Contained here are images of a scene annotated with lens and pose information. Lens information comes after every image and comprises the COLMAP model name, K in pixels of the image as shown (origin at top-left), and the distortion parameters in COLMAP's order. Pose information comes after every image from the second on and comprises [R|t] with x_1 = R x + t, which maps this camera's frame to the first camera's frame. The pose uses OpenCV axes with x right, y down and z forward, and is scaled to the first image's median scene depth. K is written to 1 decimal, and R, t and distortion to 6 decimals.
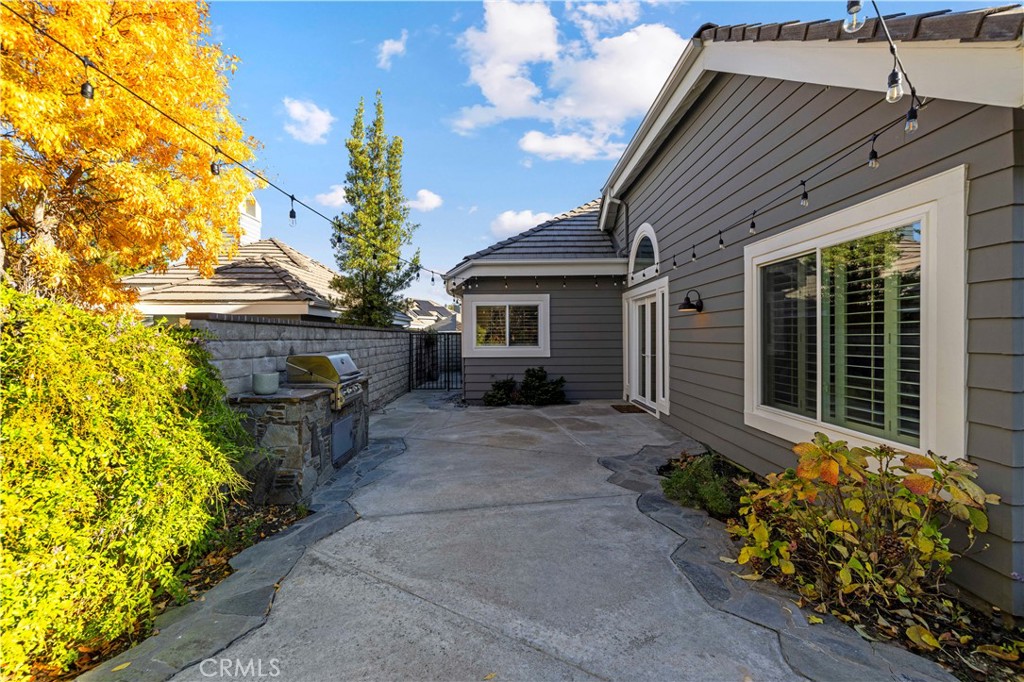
lens RADIAL K [[434.8, 0, 512.0], [0, 434.8, 338.6], [0, 0, 1]] dist [-0.002319, -0.000670]
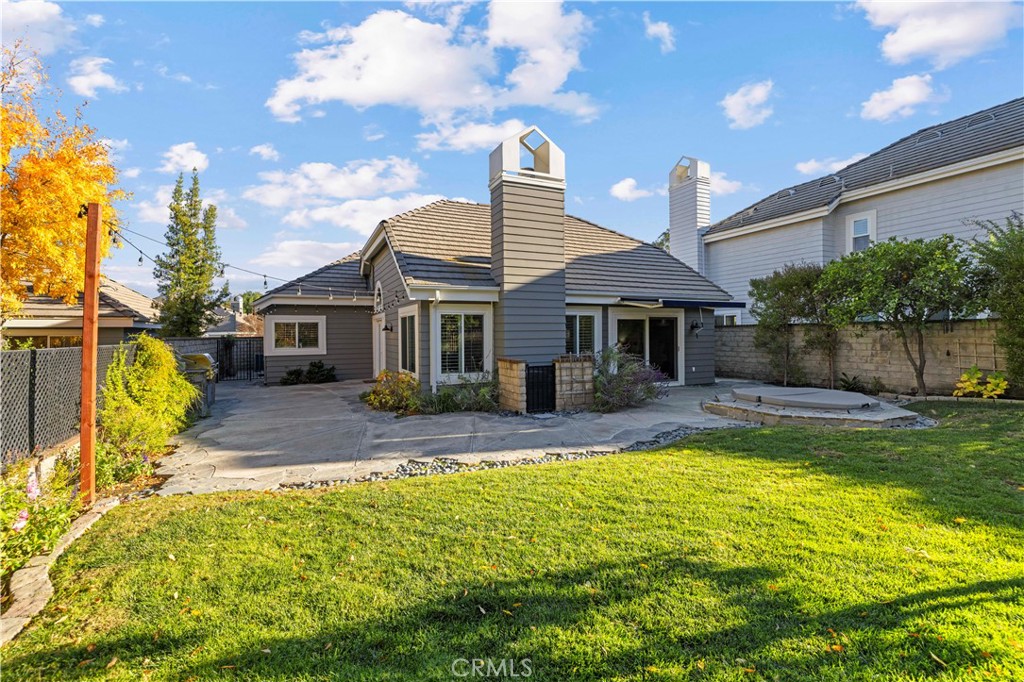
lens RADIAL K [[434.8, 0, 504.8], [0, 434.8, 332.5], [0, 0, 1]] dist [-0.002319, -0.000670]
pose [[0.906681, -0.002739, 0.421809, 0.007935], [0.008524, 0.999894, -0.011830, -0.014601], [-0.421732, 0.014322, 0.906608, -0.745046]]
